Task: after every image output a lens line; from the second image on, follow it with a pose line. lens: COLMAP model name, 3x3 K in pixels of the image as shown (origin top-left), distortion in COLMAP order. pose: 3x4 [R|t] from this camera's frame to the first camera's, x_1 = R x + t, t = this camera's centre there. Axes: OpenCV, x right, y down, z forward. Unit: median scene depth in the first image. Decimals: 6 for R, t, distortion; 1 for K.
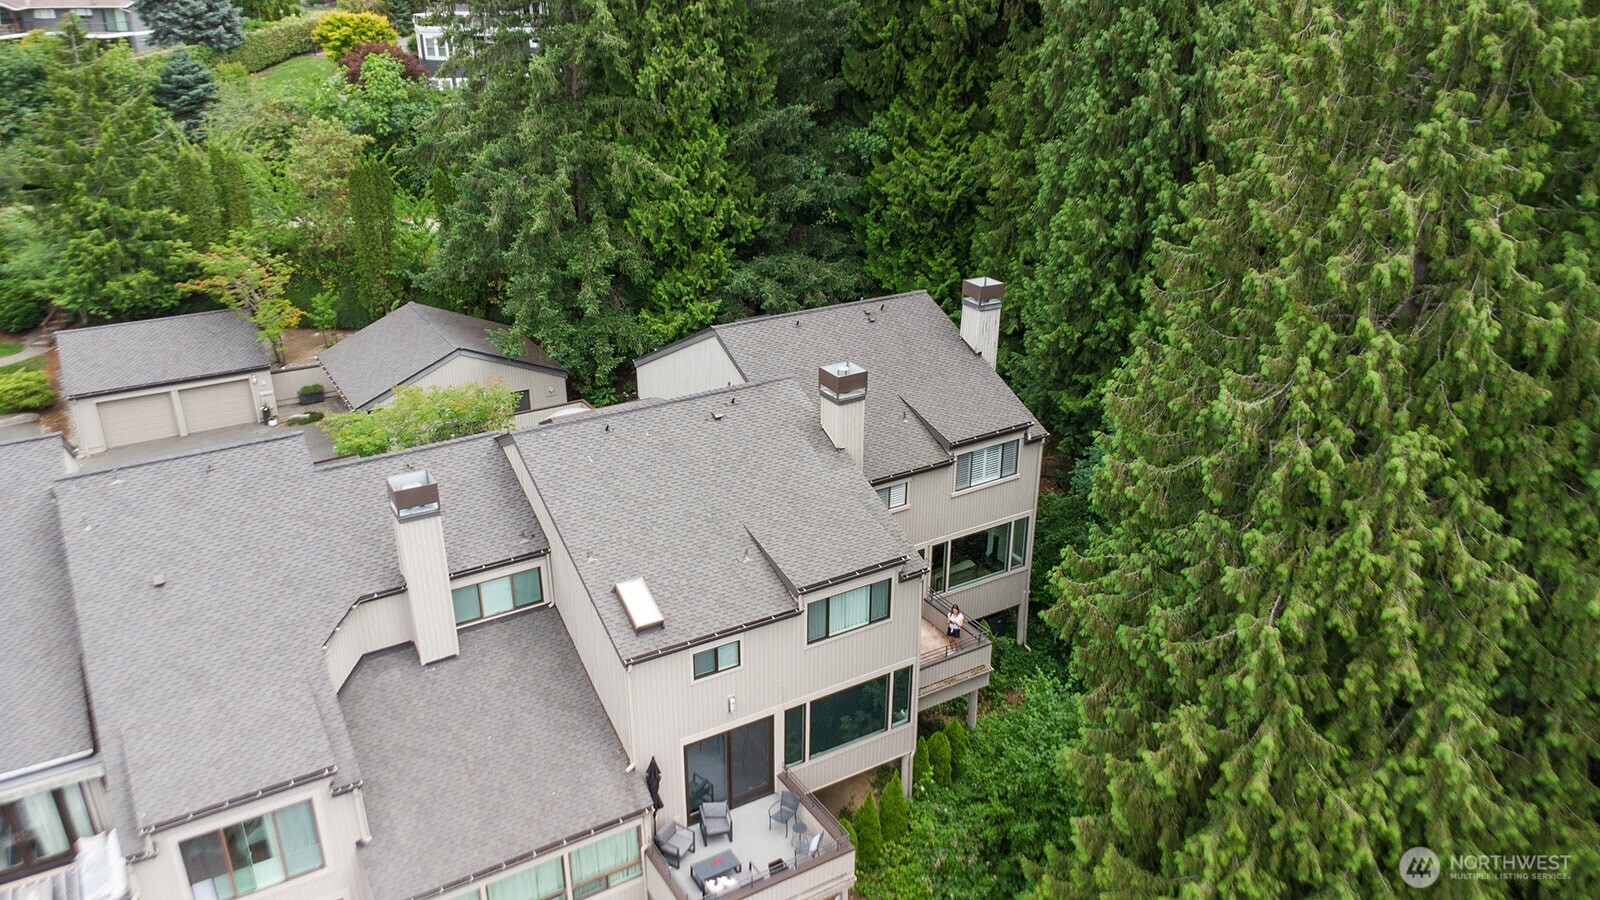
lens RADIAL K [[1123.6, 0, 800.0], [0, 1123.6, 450.0], [0, 0, 1]] dist [-0.066449, 0.000527]
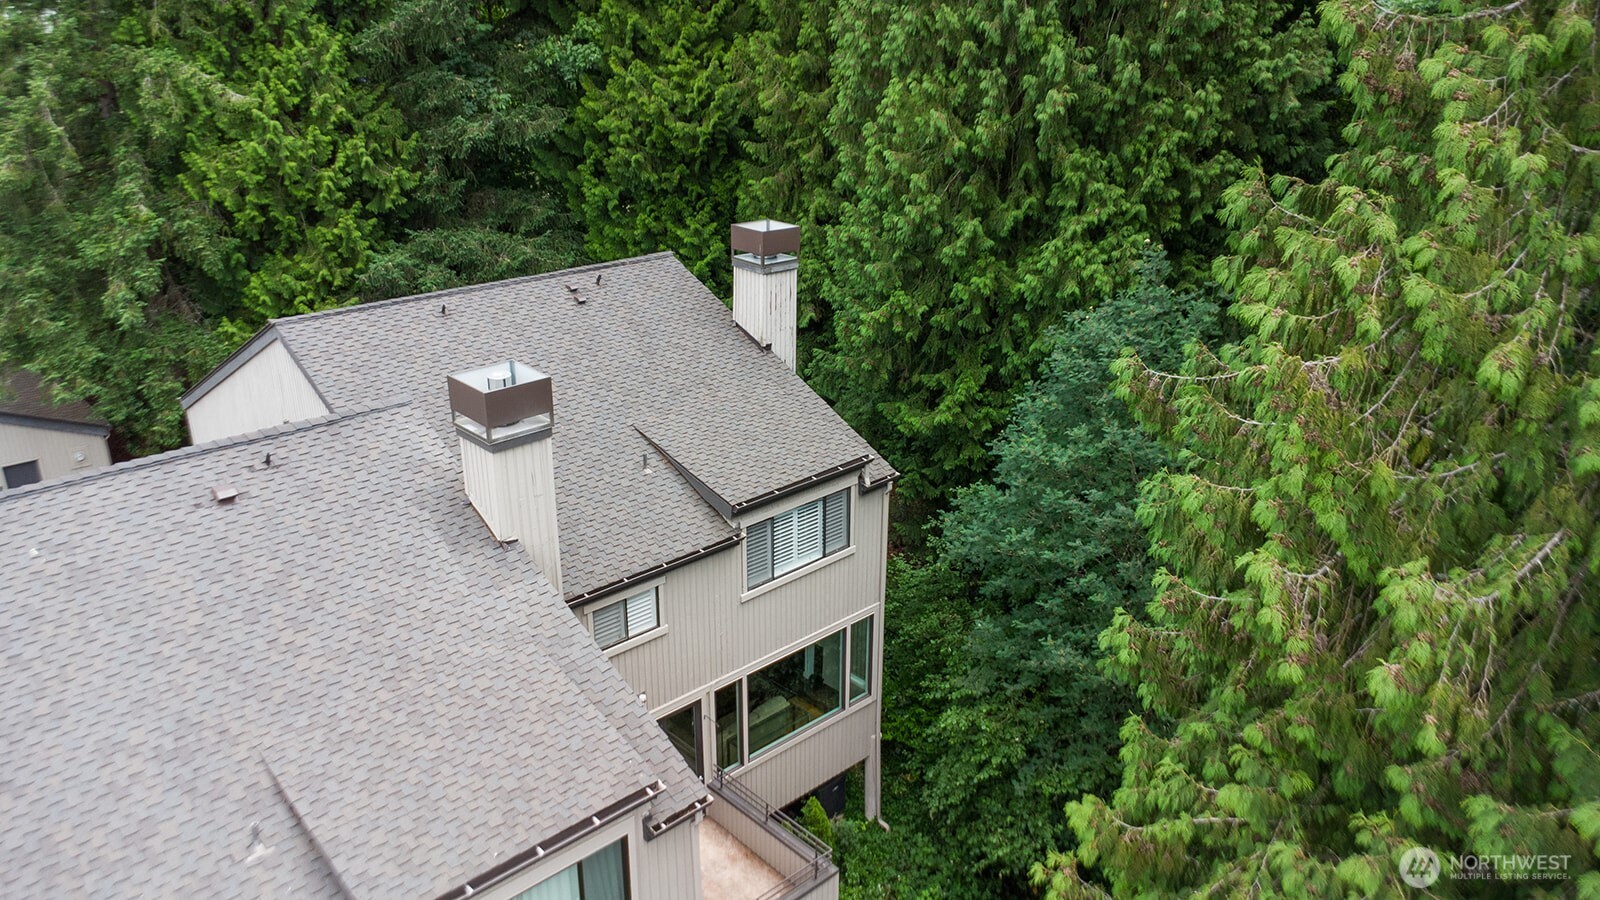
lens RADIAL K [[1102.5, 0, 801.4], [0, 1102.5, 480.9], [0, 0, 1]] dist [0.048537, 0.000419]
pose [[0.976903, -0.078541, 0.198725, 0.055100], [0.079300, 0.996842, 0.004149, -0.015937], [-0.198424, 0.011705, 0.980046, 0.421364]]
